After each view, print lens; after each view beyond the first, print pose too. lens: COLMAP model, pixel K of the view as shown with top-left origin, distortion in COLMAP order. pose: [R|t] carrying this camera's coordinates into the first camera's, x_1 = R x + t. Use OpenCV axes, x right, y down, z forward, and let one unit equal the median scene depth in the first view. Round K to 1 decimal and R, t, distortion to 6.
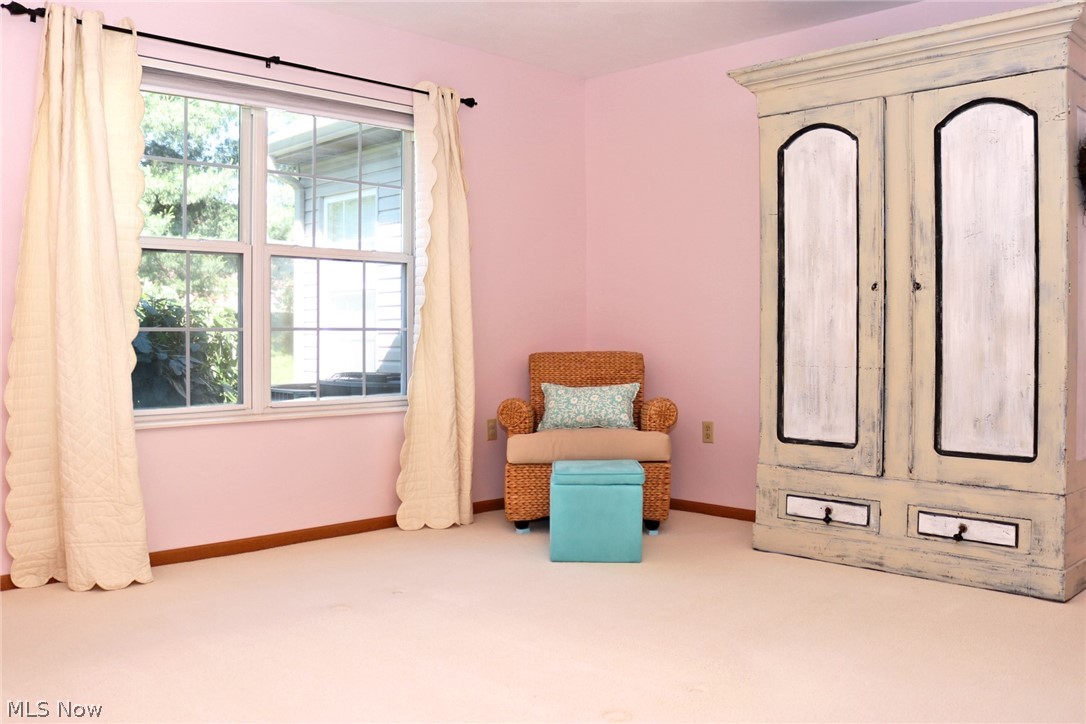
lens RADIAL K [[936.8, 0, 539.7], [0, 936.8, 347.6], [0, 0, 1]] dist [-0.177391, 0.148009]
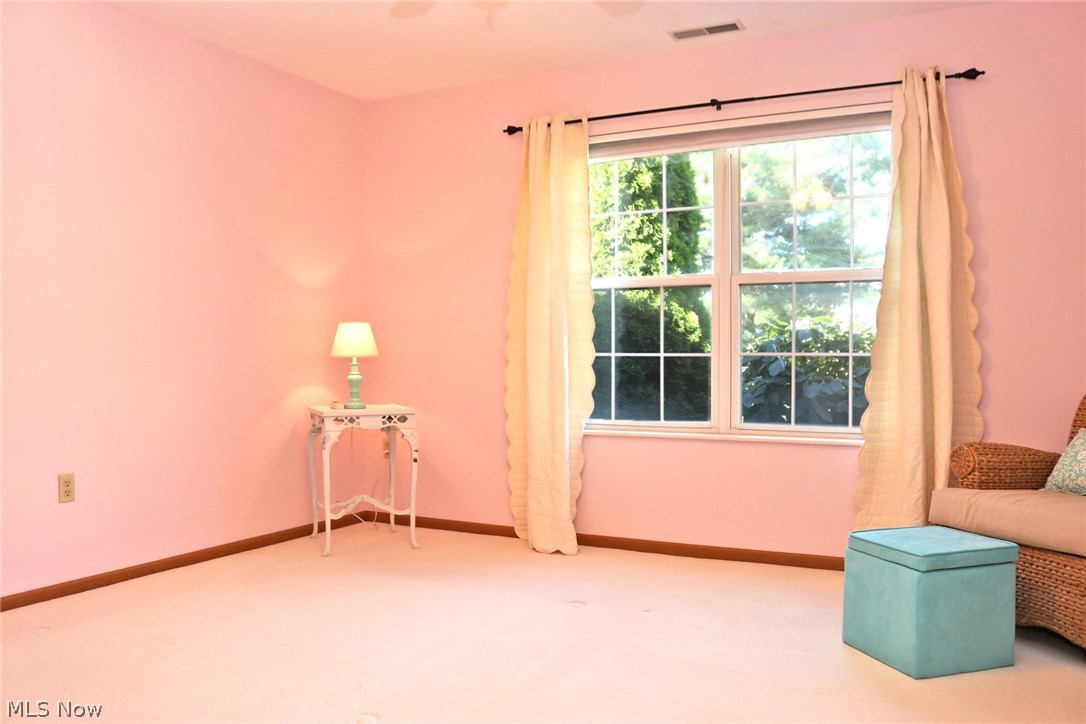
lens RADIAL K [[936.8, 0, 539.7], [0, 936.8, 347.6], [0, 0, 1]] dist [-0.177391, 0.148009]
pose [[0.290224, -0.000494, -0.956959, 0.696464], [-0.011448, 0.999927, -0.003988, -0.021832], [0.956890, 0.012112, 0.290197, 0.503261]]
